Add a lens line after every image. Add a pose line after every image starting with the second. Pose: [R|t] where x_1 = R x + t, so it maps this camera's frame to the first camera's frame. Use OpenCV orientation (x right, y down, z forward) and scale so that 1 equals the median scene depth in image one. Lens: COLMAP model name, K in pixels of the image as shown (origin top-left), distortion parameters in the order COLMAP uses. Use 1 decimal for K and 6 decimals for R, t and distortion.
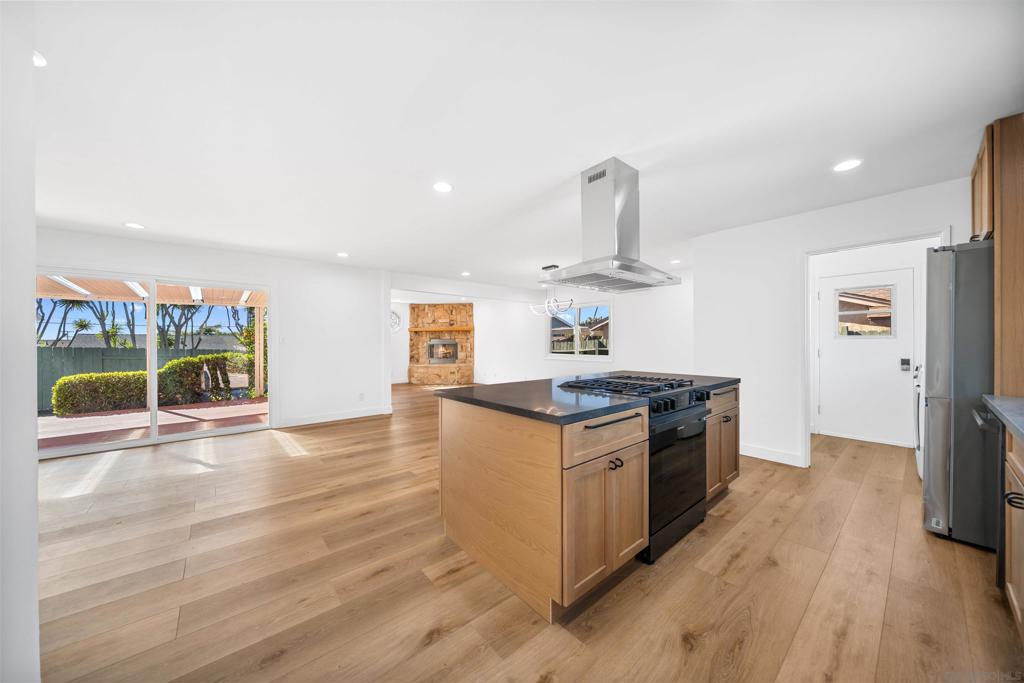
lens RADIAL K [[347.6, 0, 511.0], [0, 347.6, 344.1], [0, 0, 1]] dist [-0.004666, -0.000164]
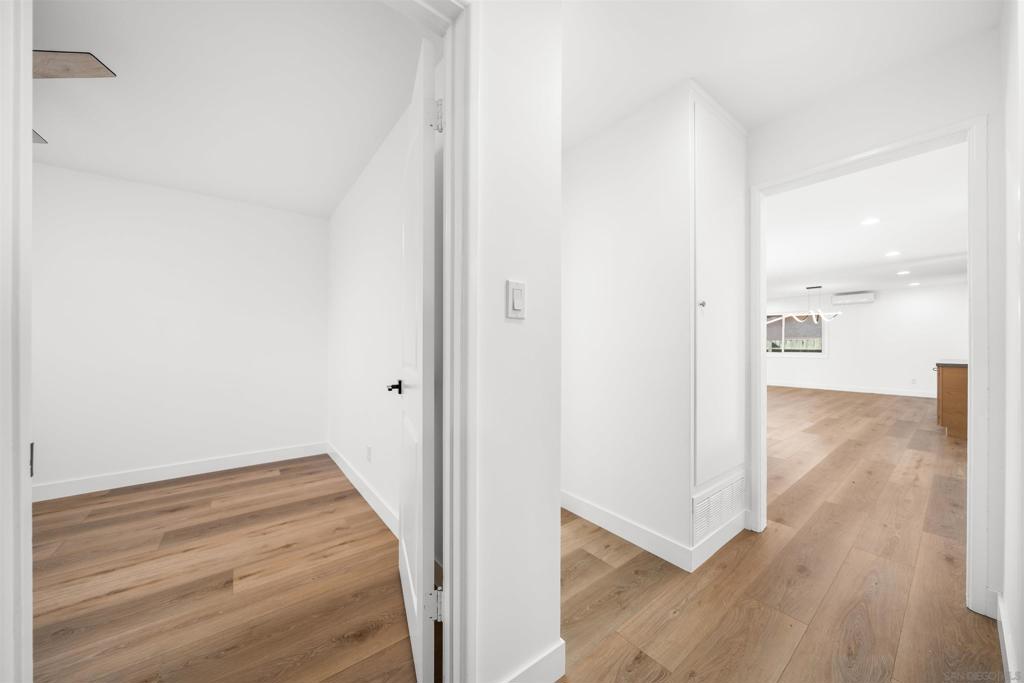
lens RADIAL K [[351.9, 0, 514.5], [0, 351.9, 346.4], [0, 0, 1]] dist [-0.002382, -0.000347]
pose [[0.999358, 0.005539, -0.035410, -1.531435], [-0.005566, 0.999984, -0.000673, 0.030734], [0.035405, 0.000870, 0.999373, -0.650172]]
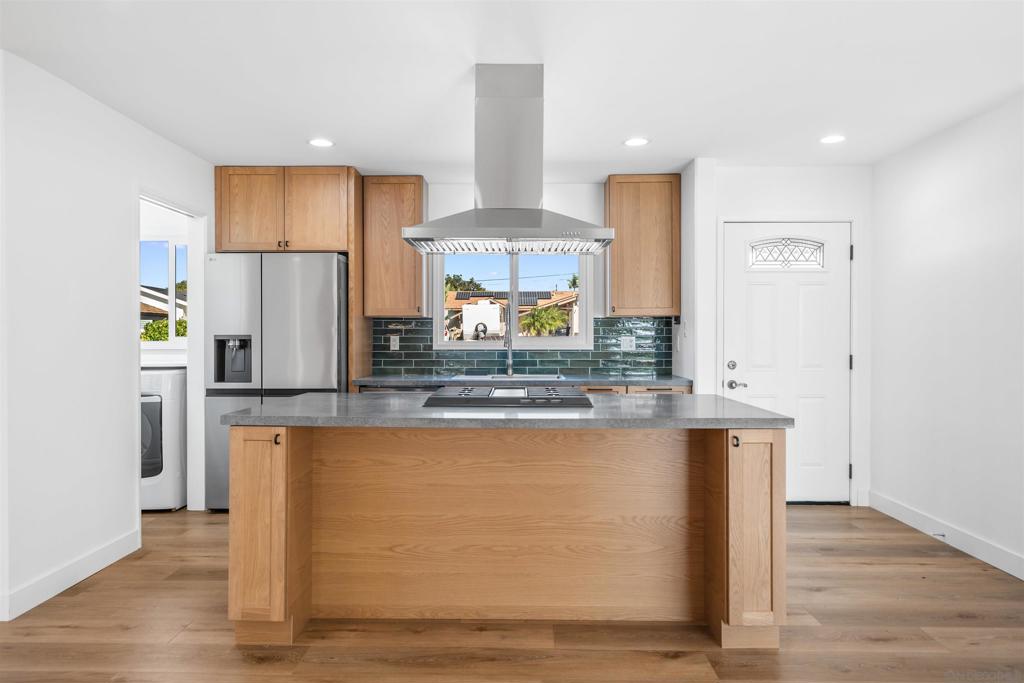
lens RADIAL K [[682.7, 0, 512.0], [0, 682.7, 341.5], [0, 0, 1]] dist [0.005680, 0.001670]
pose [[-0.755128, -0.002879, 0.655571, -0.371048], [0.004161, 0.999949, 0.009184, -0.007395], [-0.655564, 0.009663, -0.755077, 1.313822]]
